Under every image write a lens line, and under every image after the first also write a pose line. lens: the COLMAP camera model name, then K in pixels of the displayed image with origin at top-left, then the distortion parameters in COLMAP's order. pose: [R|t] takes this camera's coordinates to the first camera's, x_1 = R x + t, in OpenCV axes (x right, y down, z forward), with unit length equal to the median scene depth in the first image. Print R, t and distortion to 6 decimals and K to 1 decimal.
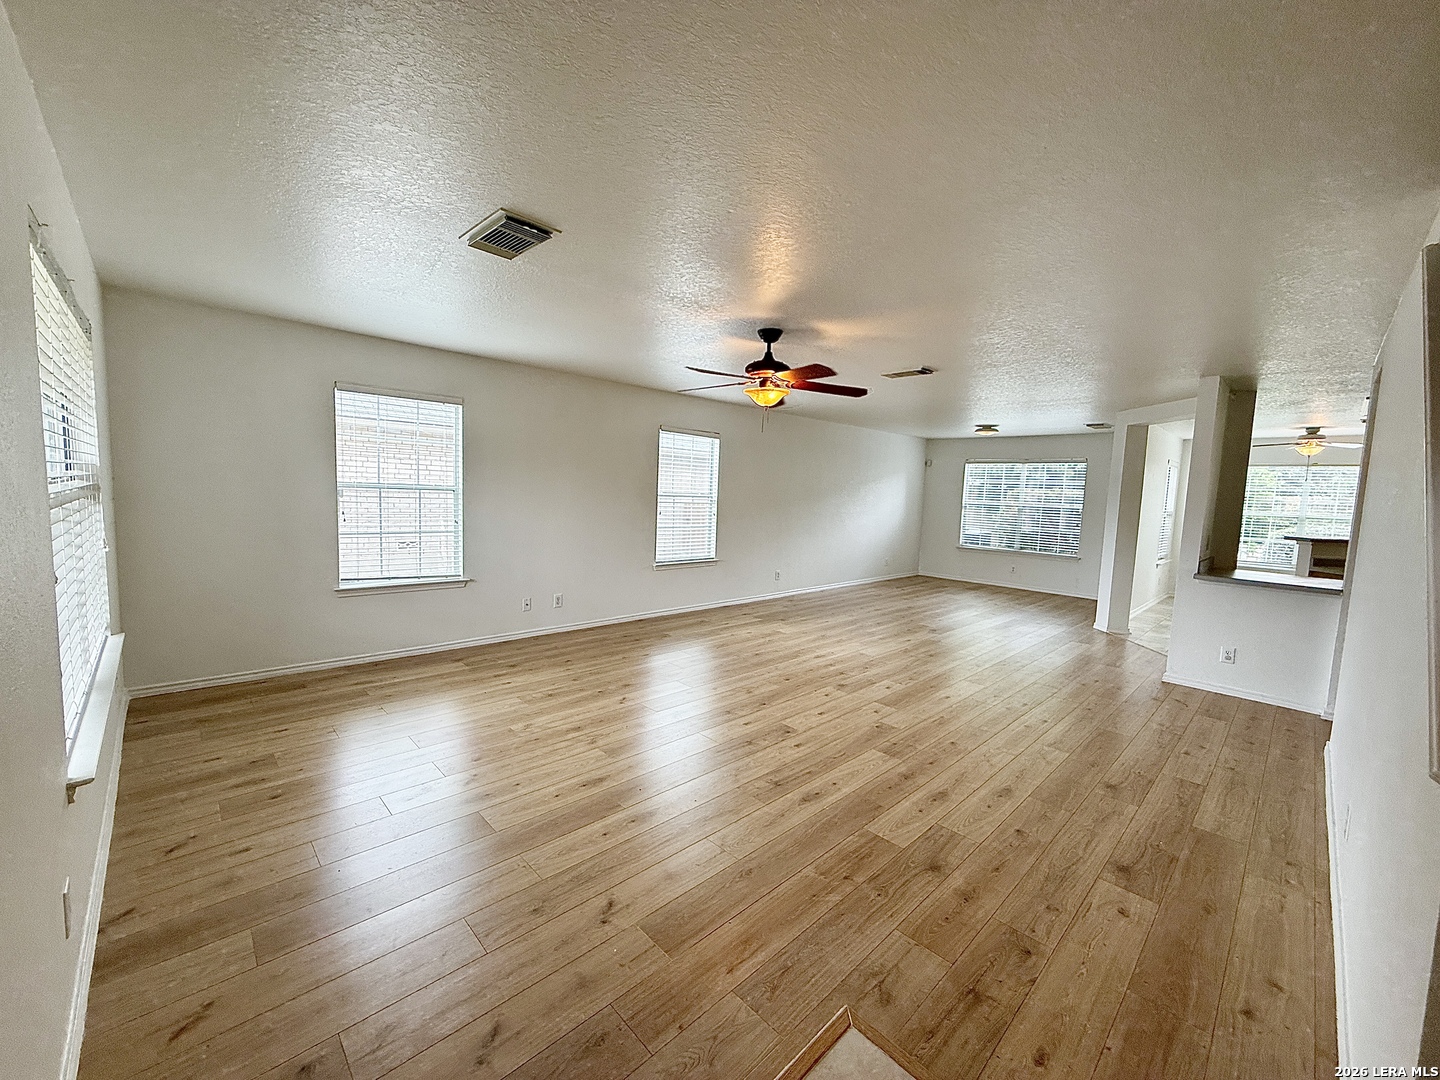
lens RADIAL K [[585.7, 0, 713.6], [0, 585.7, 539.8], [0, 0, 1]] dist [0.000860, 0.000525]
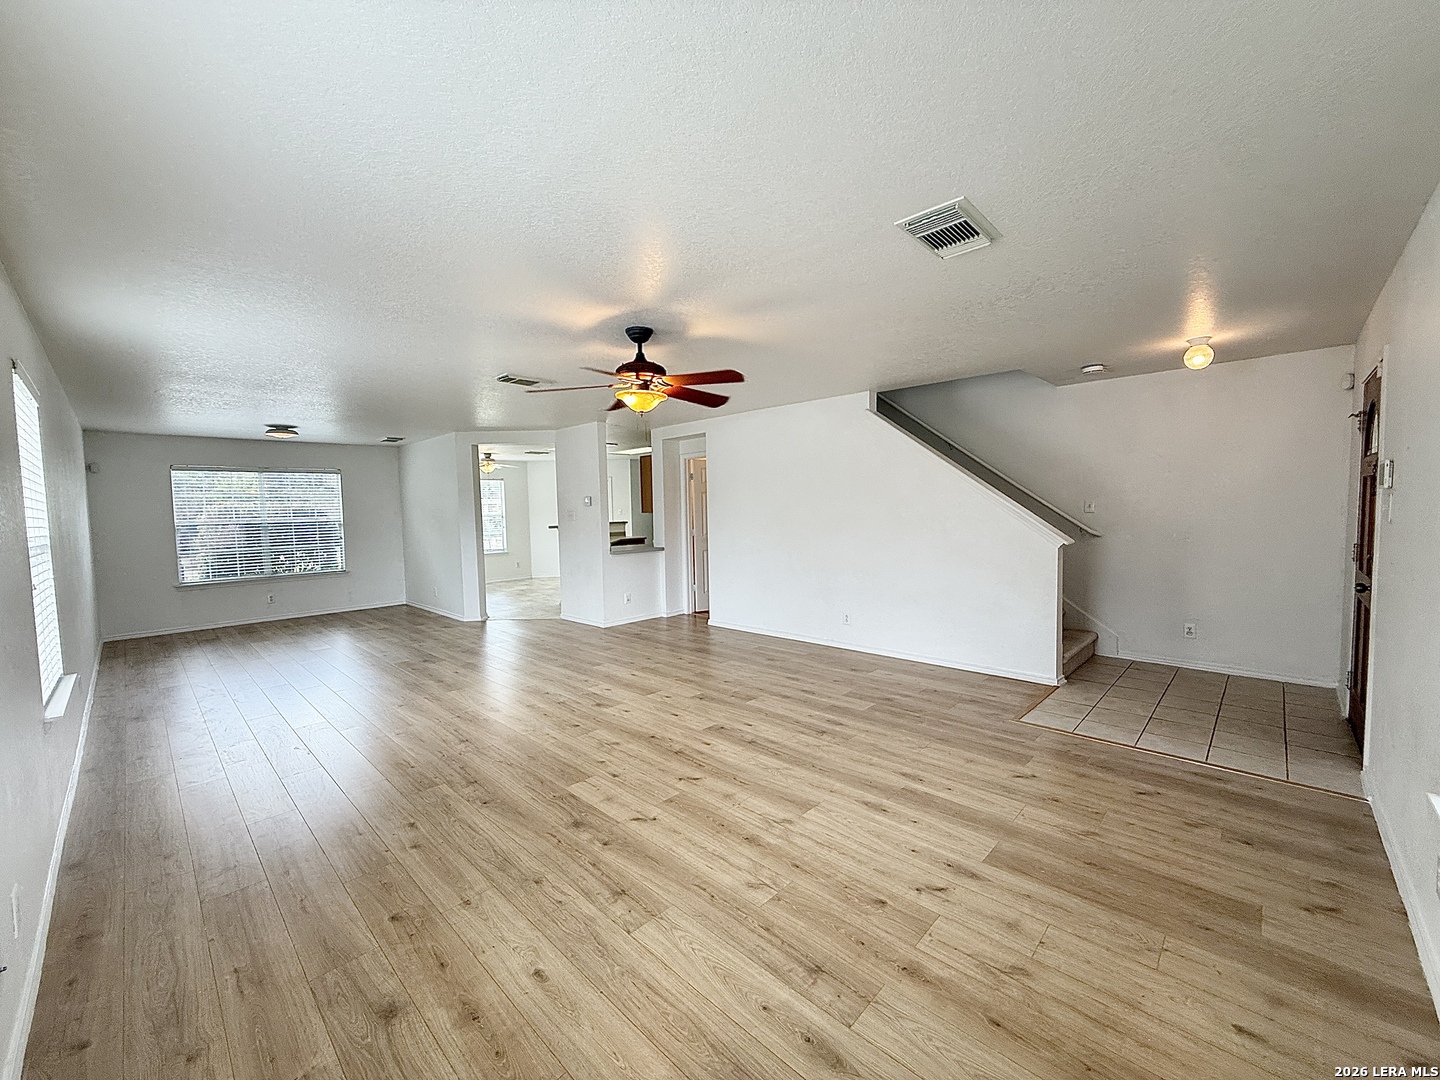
lens RADIAL K [[563.0, 0, 724.8], [0, 563.0, 571.4], [0, 0, 1]] dist [0.000289, 0.000356]
pose [[-0.045737, -0.152025, 0.987318, -0.808051], [0.108683, 0.981728, 0.156199, -0.110193], [-0.993024, 0.114449, -0.028379, 0.938375]]
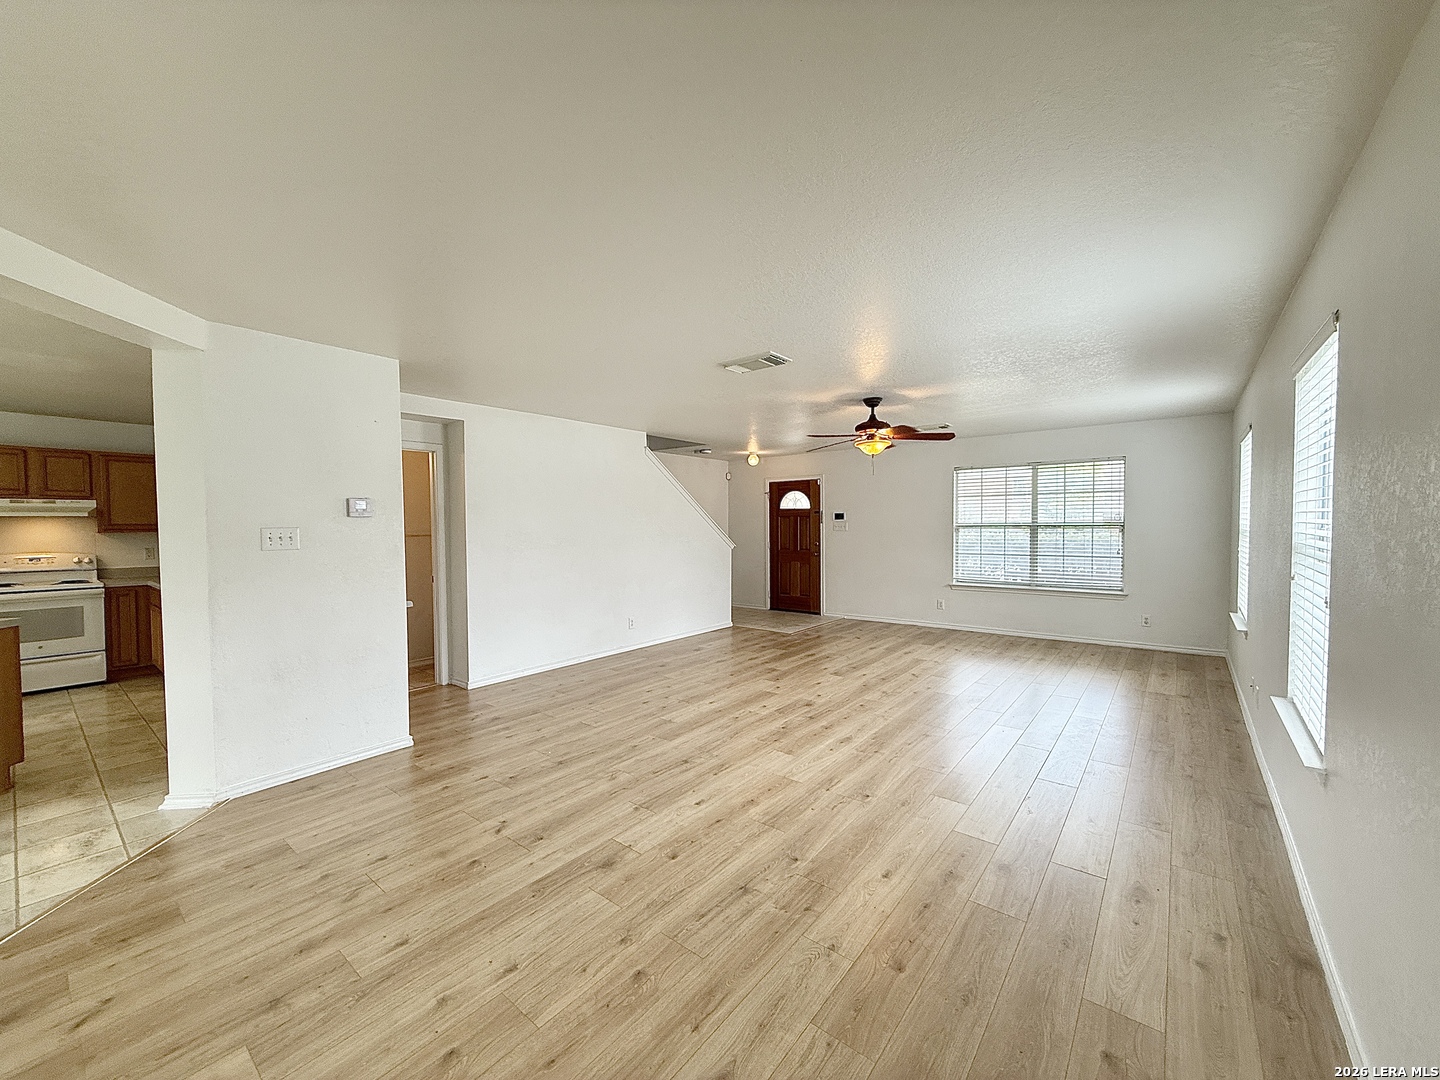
lens RADIAL K [[572.4, 0, 713.3], [0, 572.4, 538.9], [0, 0, 1]] dist [0.000063, 0.000054]
pose [[-0.992625, -0.028163, -0.117905, 0.604594], [-0.041372, 0.992945, 0.111126, -0.171534], [0.113943, 0.115184, -0.986787, 2.292816]]
